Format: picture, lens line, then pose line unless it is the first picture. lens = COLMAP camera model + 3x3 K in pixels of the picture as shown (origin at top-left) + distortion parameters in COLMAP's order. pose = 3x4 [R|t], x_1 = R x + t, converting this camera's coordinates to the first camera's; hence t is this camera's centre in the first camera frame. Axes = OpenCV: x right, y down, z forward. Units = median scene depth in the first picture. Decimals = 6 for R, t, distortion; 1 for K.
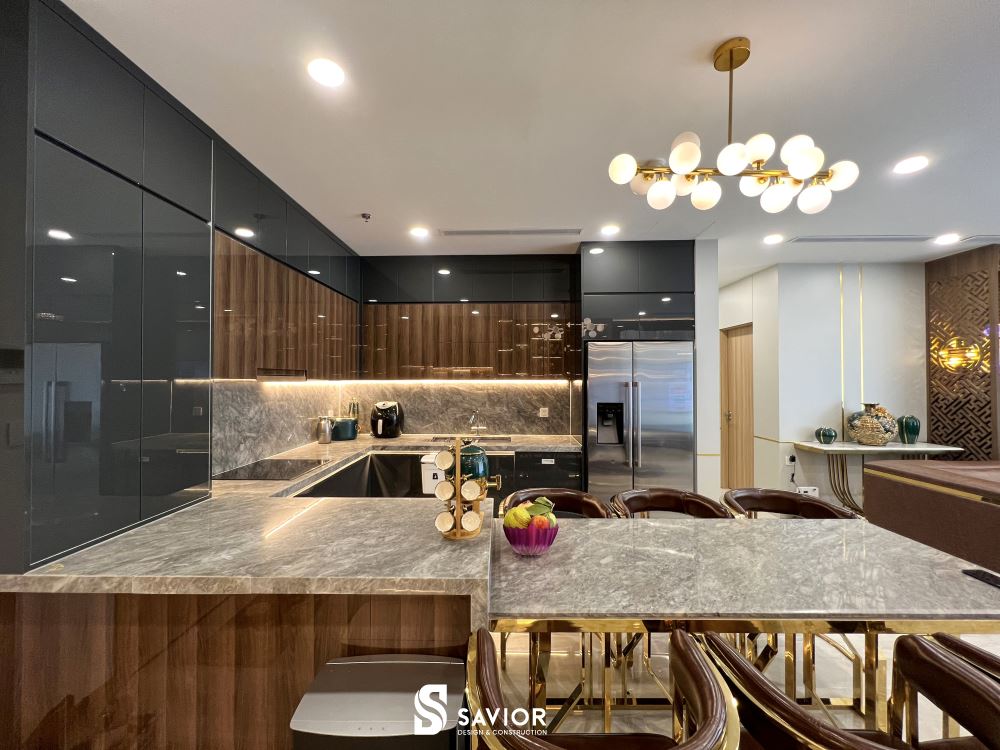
lens RADIAL K [[418.0, 0, 500.0], [0, 418.0, 375.0], [0, 0, 1]] dist [0.000093, -0.000046]
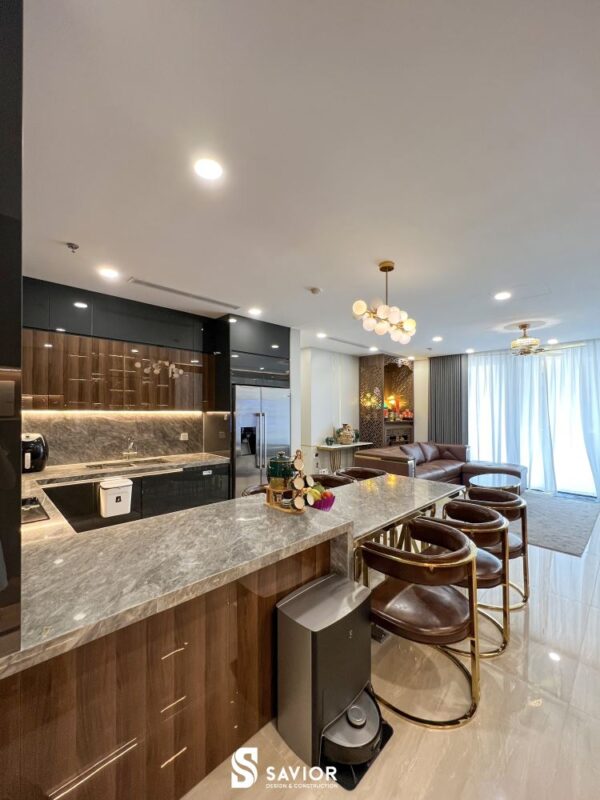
lens RADIAL K [[327.5, 0, 309.7], [0, 327.5, 407.7], [0, 0, 1]] dist [-0.000244, -0.000014]
pose [[0.685527, 0.012339, 0.727942, -0.383530], [-0.017555, 0.999846, -0.000415, -0.005087], [-0.727835, -0.012494, 0.685638, 0.042802]]
